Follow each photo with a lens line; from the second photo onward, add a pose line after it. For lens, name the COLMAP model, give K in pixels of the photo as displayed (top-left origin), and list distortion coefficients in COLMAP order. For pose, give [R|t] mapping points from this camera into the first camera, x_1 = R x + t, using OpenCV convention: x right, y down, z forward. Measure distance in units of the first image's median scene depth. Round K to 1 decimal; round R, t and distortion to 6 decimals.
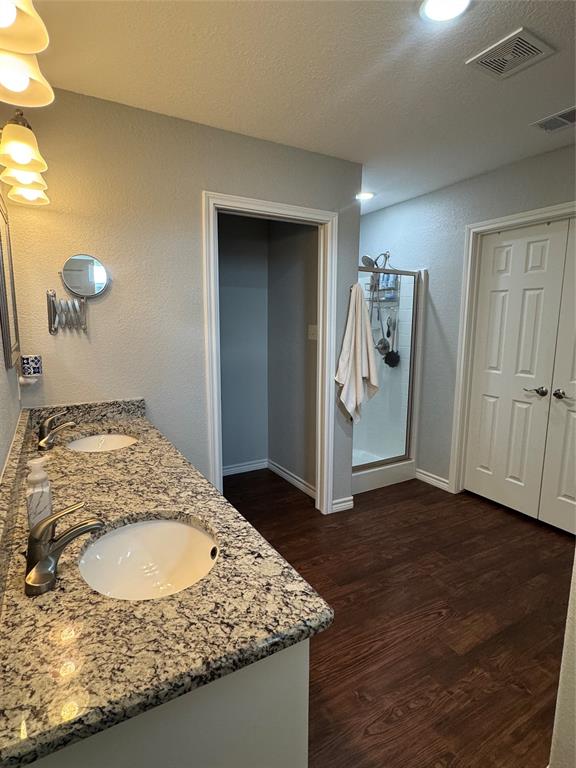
lens RADIAL K [[408.2, 0, 288.0], [0, 408.2, 384.0], [0, 0, 1]] dist [0.000678, 0.000111]
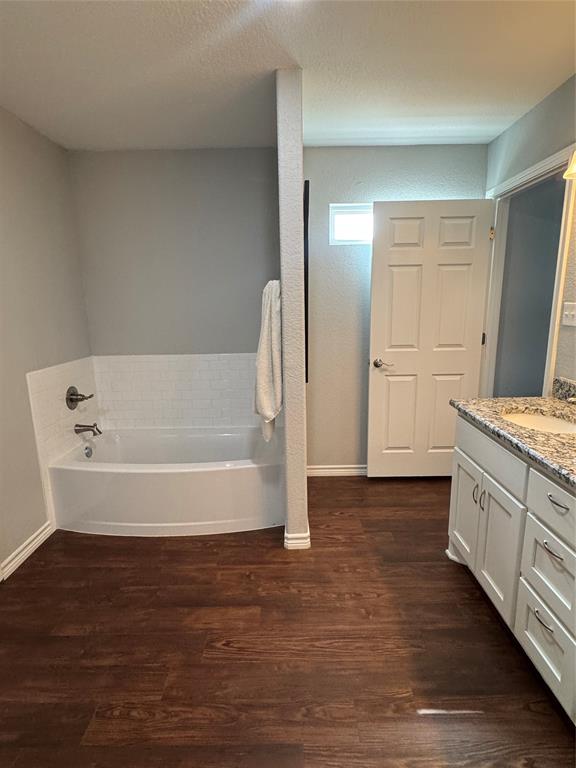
lens RADIAL K [[408.2, 0, 288.0], [0, 408.2, 384.0], [0, 0, 1]] dist [0.000678, 0.000111]
pose [[-0.865421, -0.087237, 0.493393, -0.147538], [0.093275, 0.939462, 0.329712, -0.284020], [-0.492287, 0.331361, -0.804893, 1.826116]]
